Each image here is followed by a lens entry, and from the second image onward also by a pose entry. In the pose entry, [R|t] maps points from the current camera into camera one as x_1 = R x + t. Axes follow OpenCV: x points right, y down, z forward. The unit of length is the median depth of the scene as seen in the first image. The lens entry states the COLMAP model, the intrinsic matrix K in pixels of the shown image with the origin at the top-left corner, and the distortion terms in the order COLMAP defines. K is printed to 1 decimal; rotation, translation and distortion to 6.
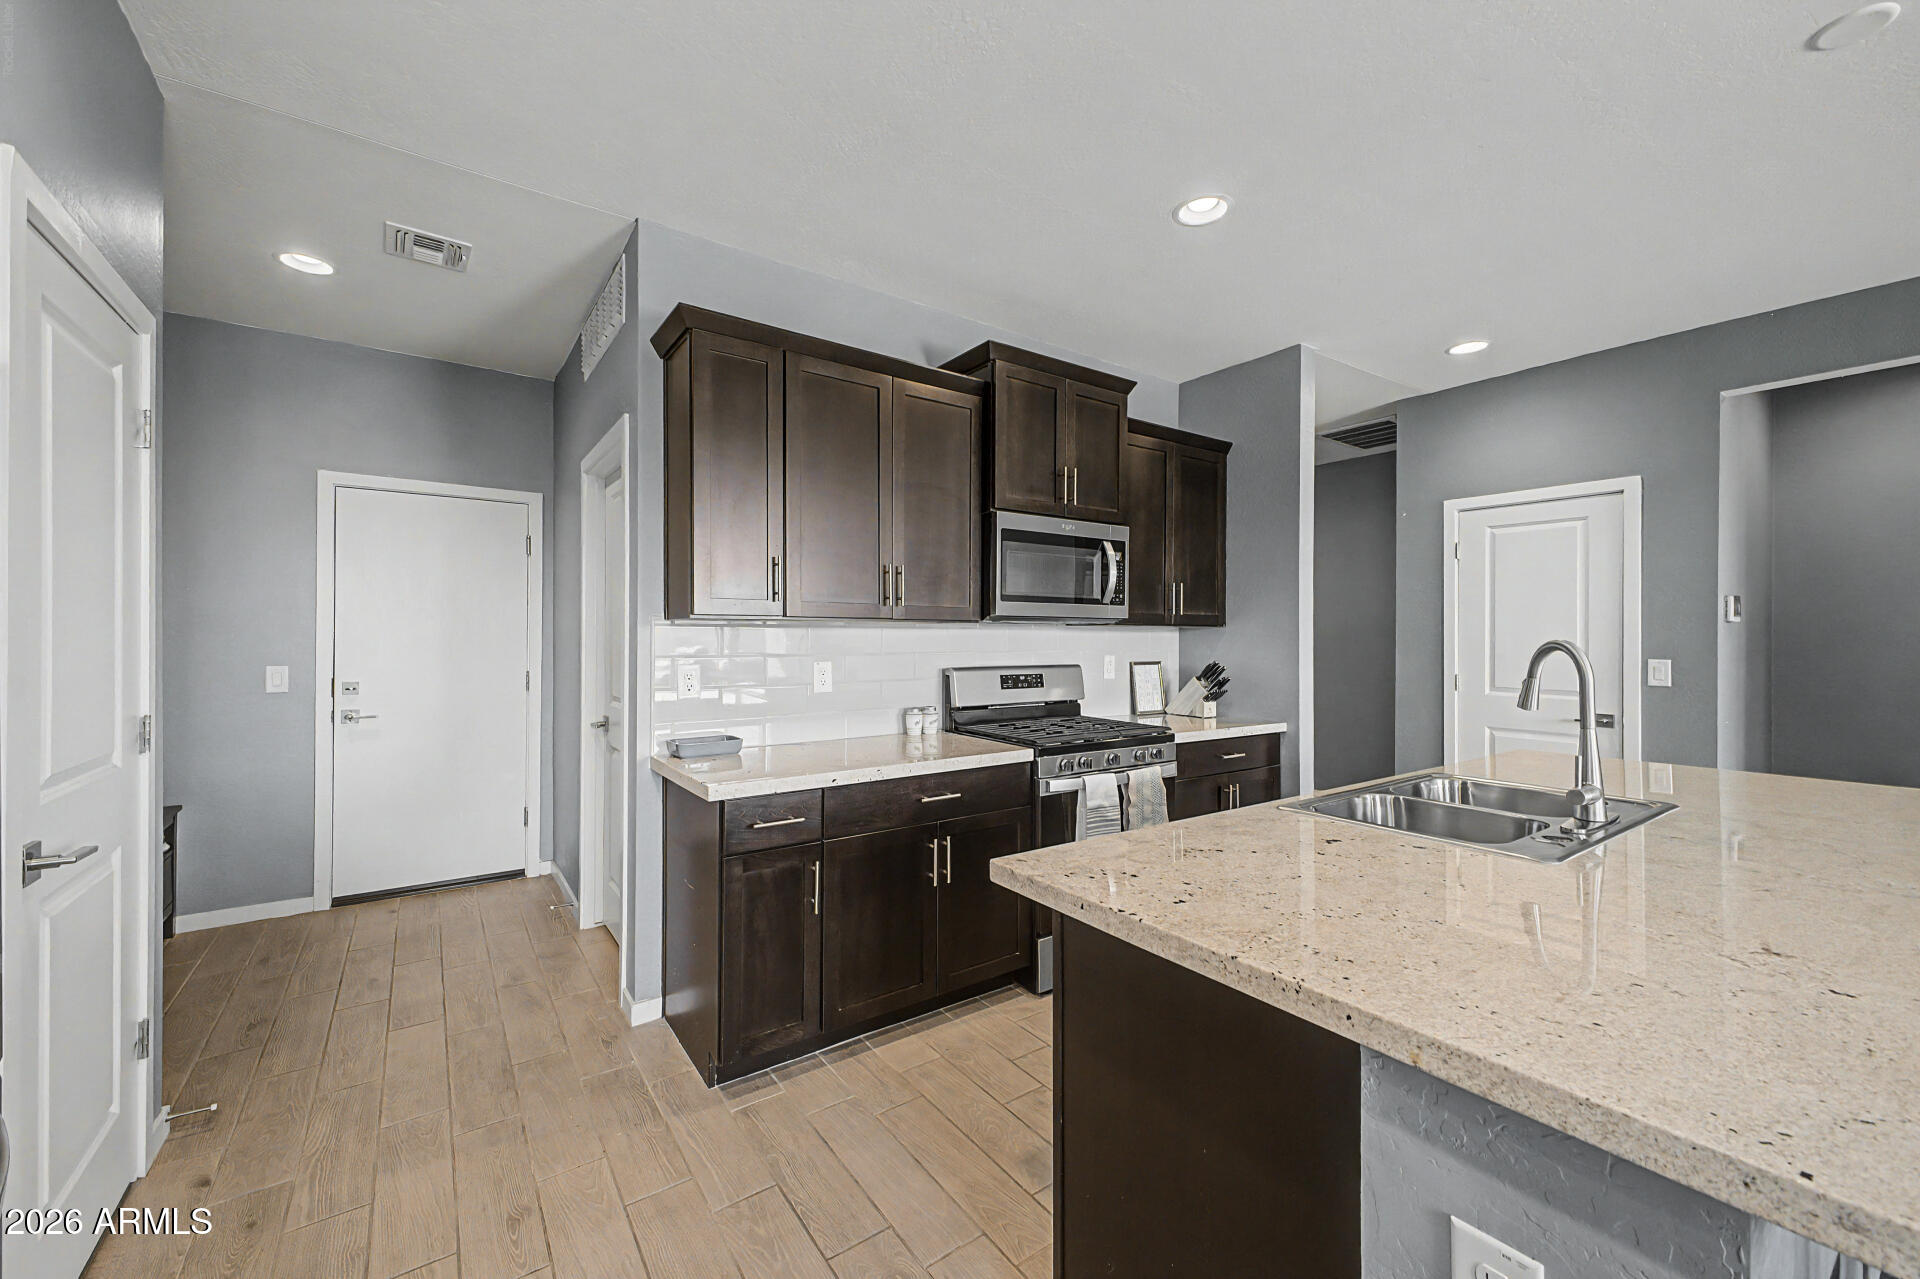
lens RADIAL K [[754.1, 0, 961.5], [0, 754.1, 636.4], [0, 0, 1]] dist [0.011074, -0.002787]
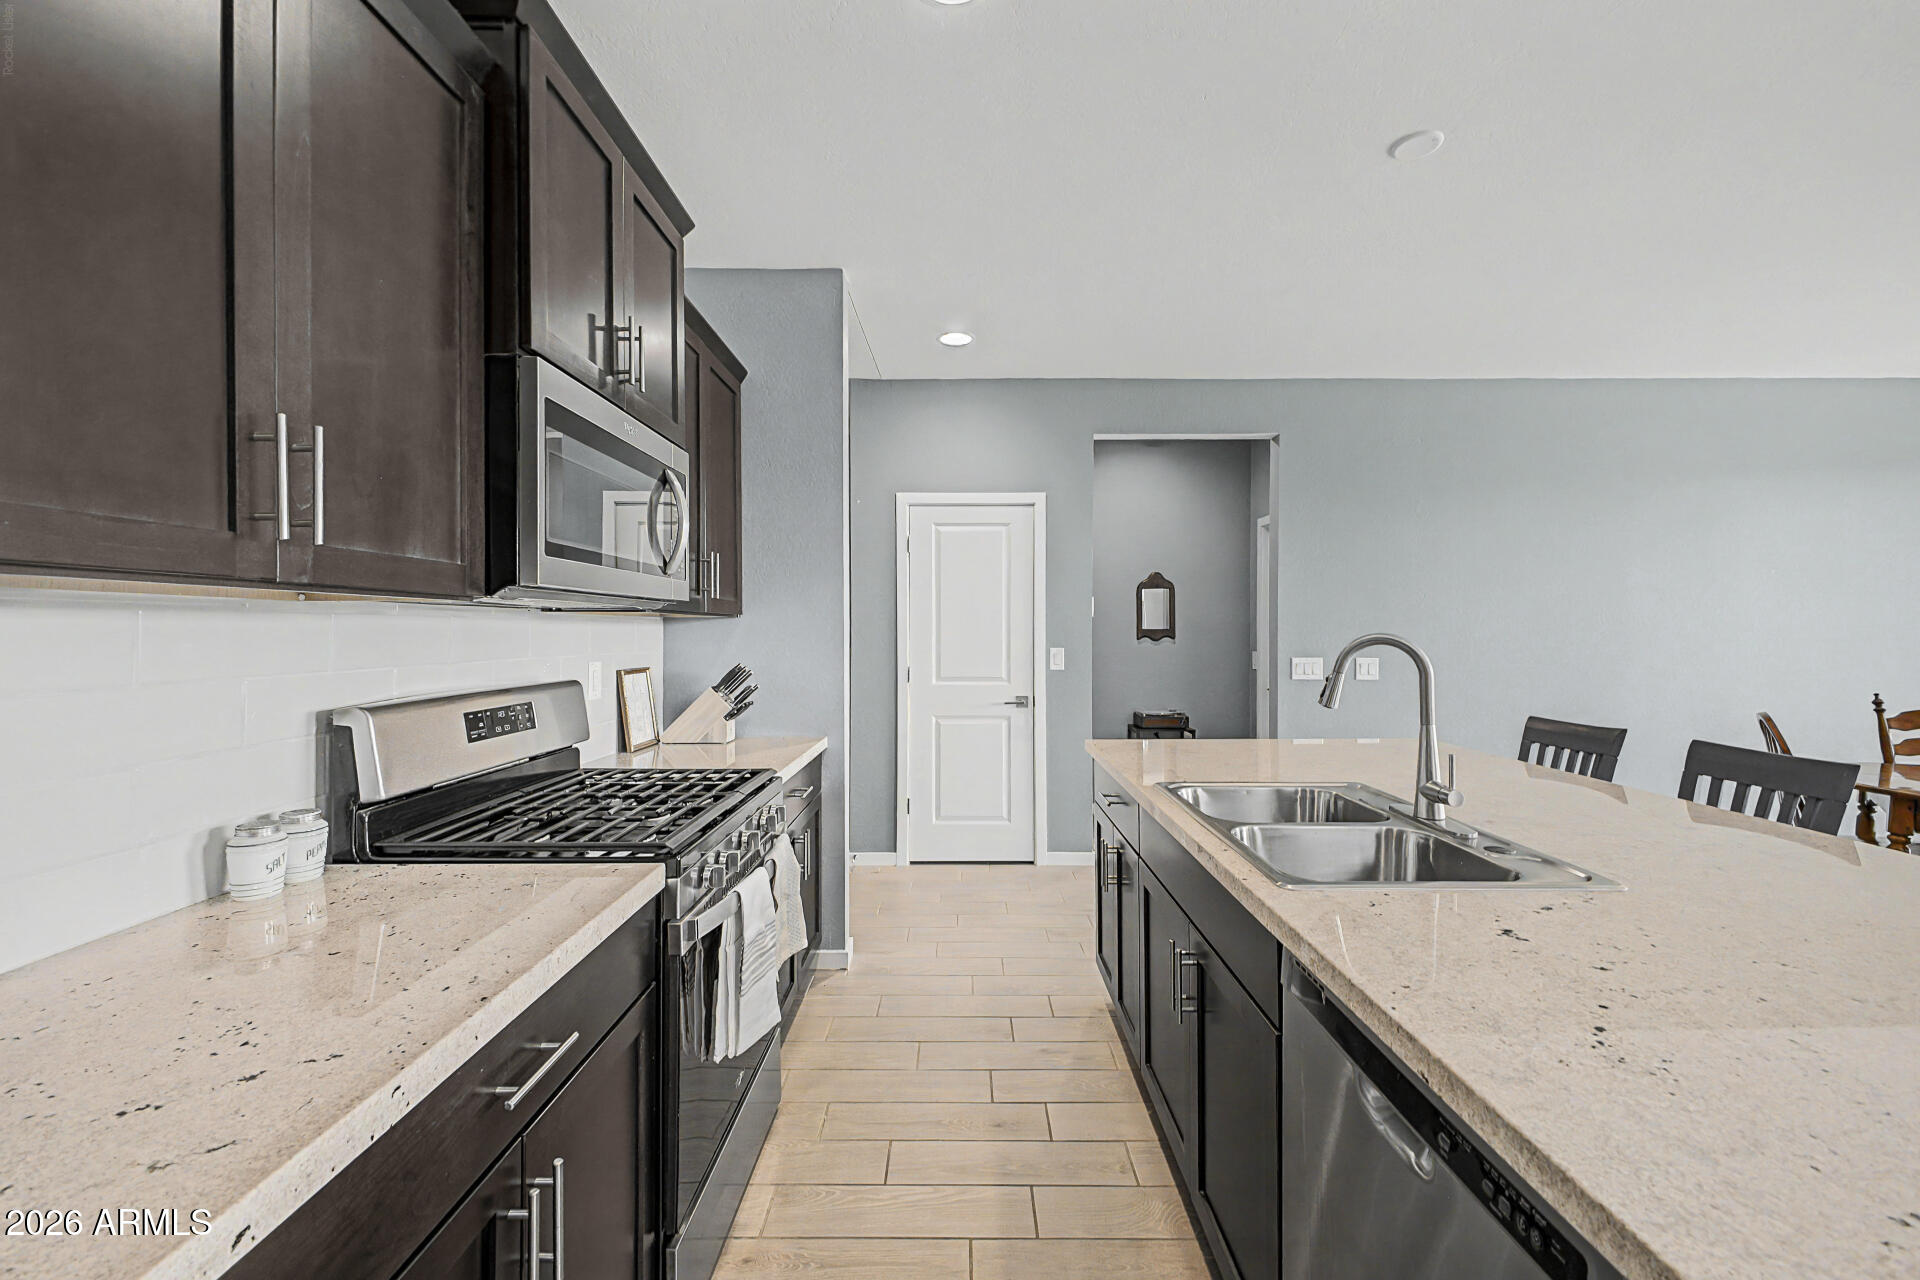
lens RADIAL K [[754.1, 0, 959.3], [0, 754.1, 635.9], [0, 0, 1]] dist [0.011074, -0.002787]
pose [[0.572707, -0.009829, 0.819701, -0.166099], [0.002718, 0.999945, 0.010092, -0.001477], [-0.819756, -0.003552, 0.572703, 0.485712]]
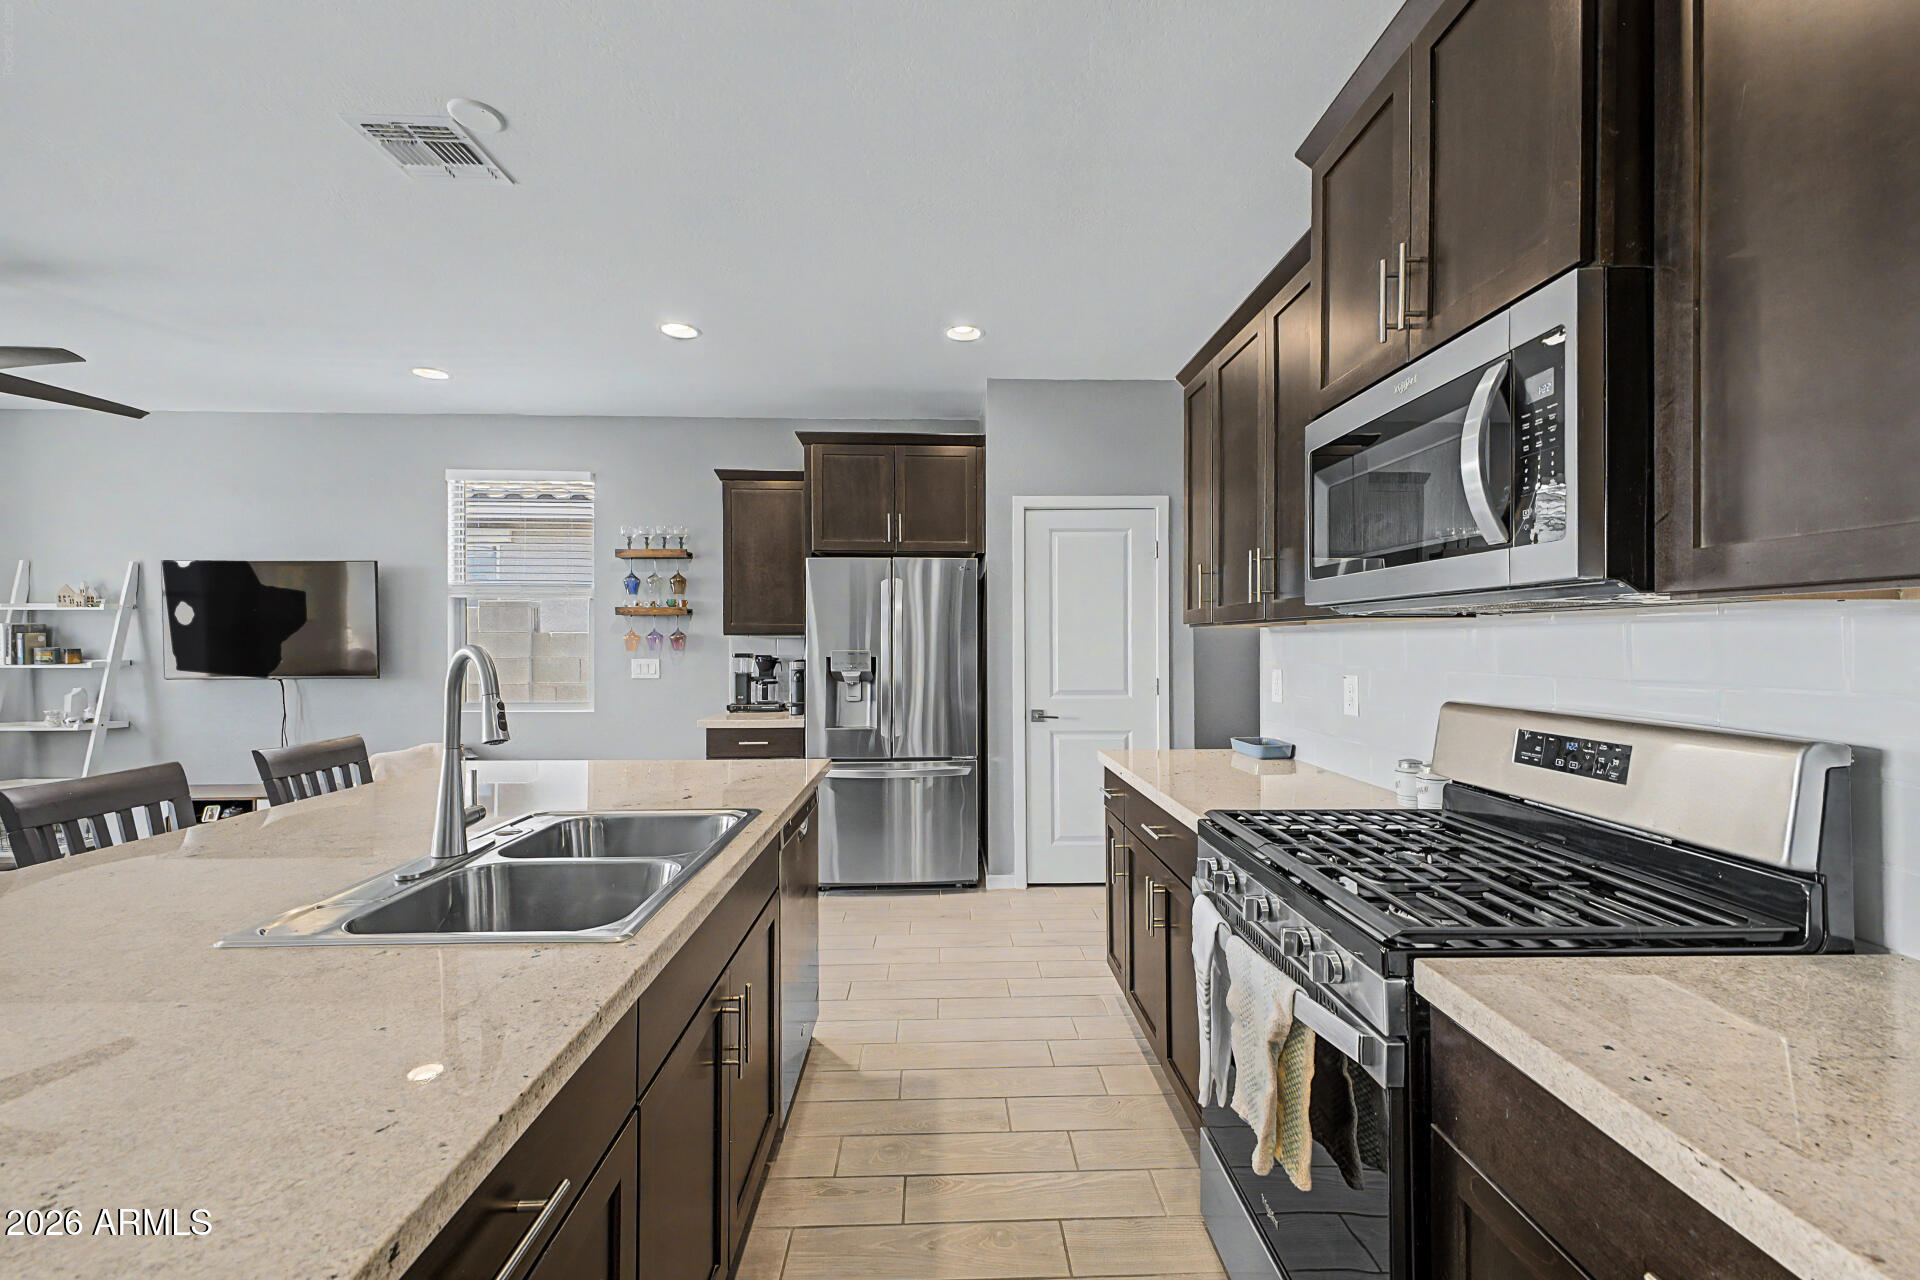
lens RADIAL K [[754.1, 0, 968.9], [0, 754.1, 644.5], [0, 0, 1]] dist [0.011074, -0.002787]
pose [[-0.542131, -0.004840, -0.840280, 0.620076], [-0.006258, 0.999979, -0.001723, 0.004774], [0.840270, 0.004325, -0.542150, 1.002566]]
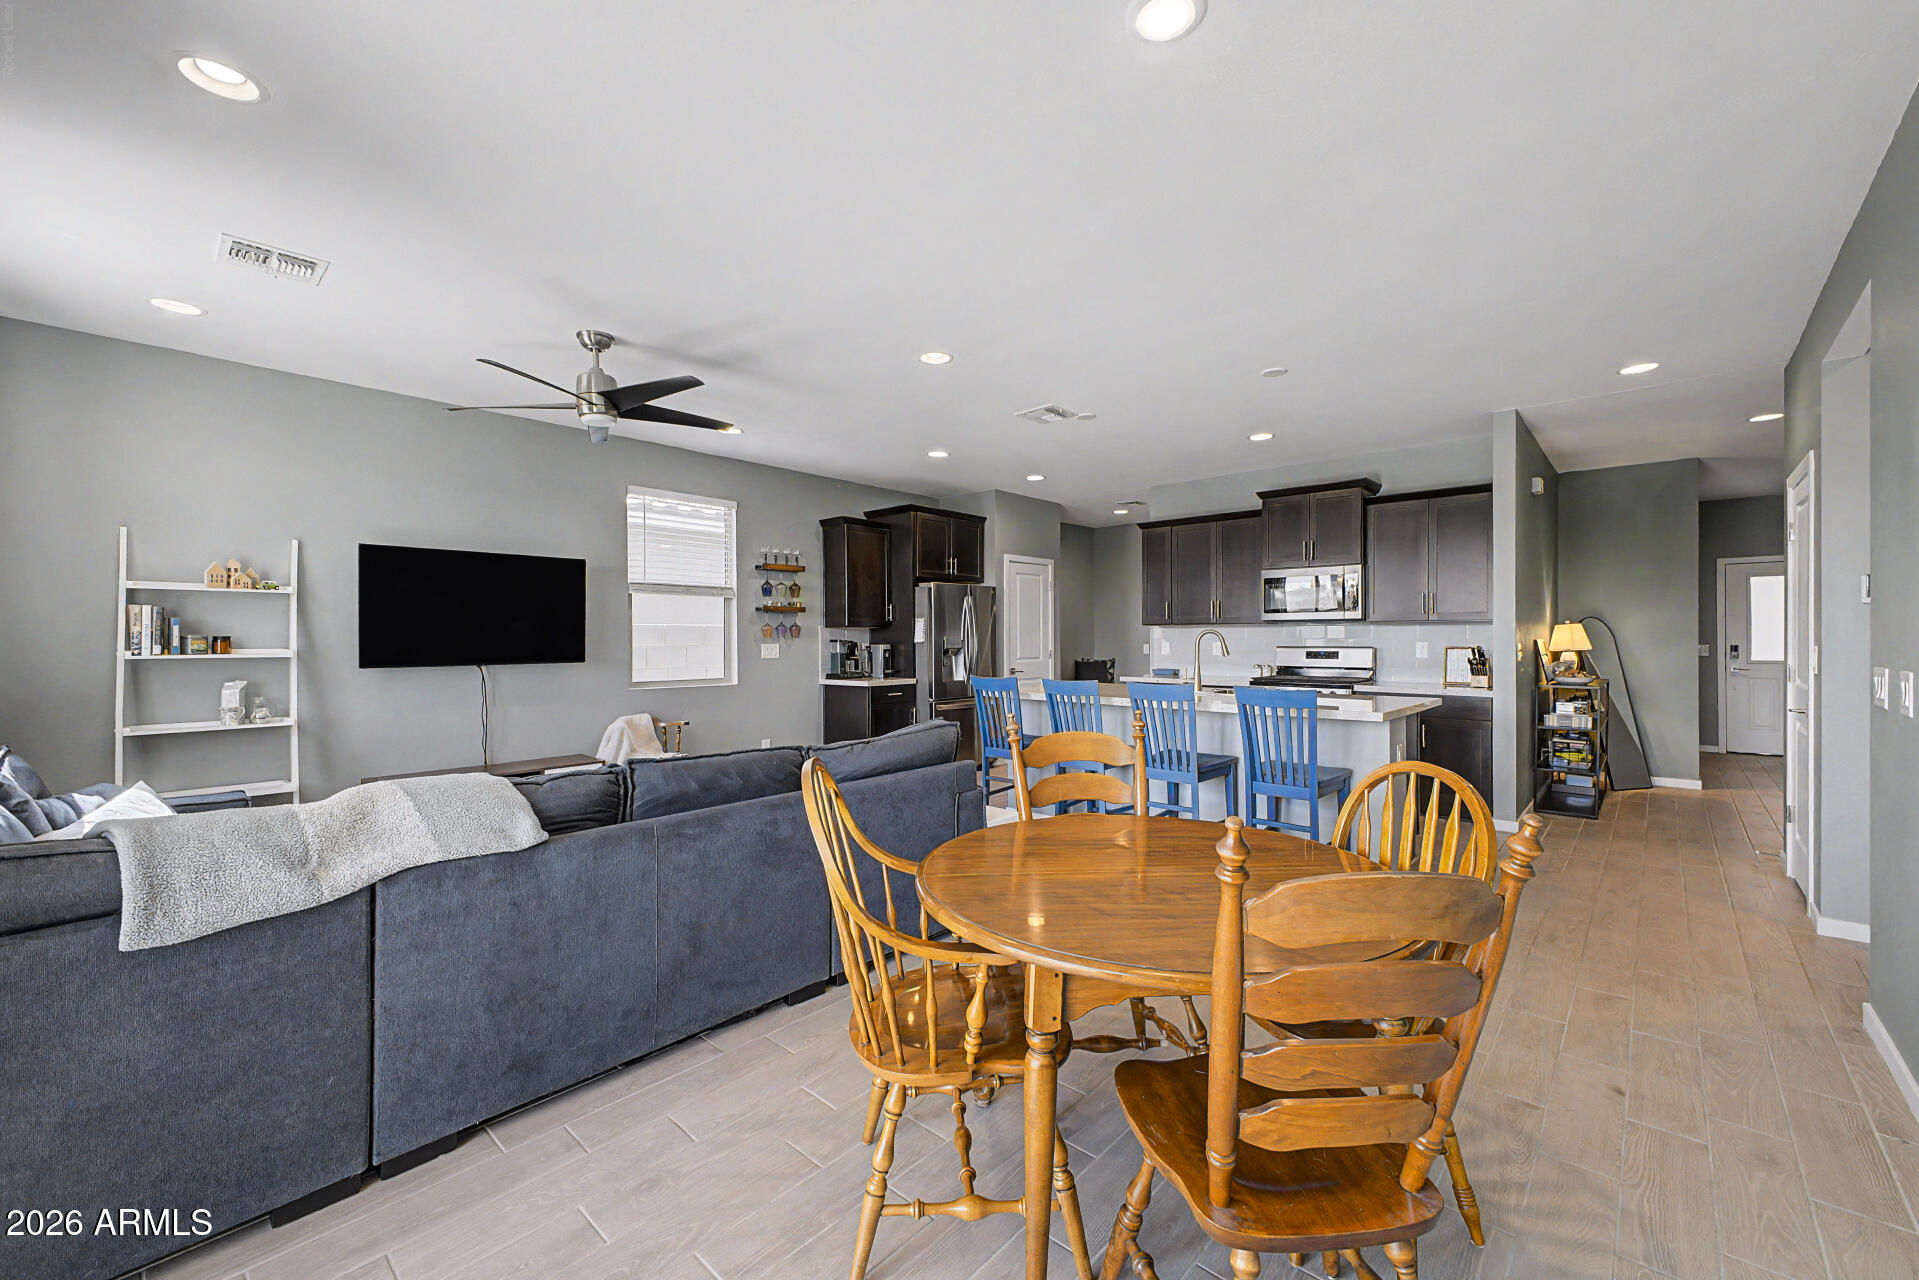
lens RADIAL K [[753.7, 0, 956.5], [0, 753.7, 639.4], [0, 0, 1]] dist [0.011074, -0.002787]
pose [[0.212703, -0.007179, -0.977091, 1.745506], [0.001682, 0.999974, -0.006981, 0.035794], [0.977115, -0.000159, 0.212709, -0.248203]]
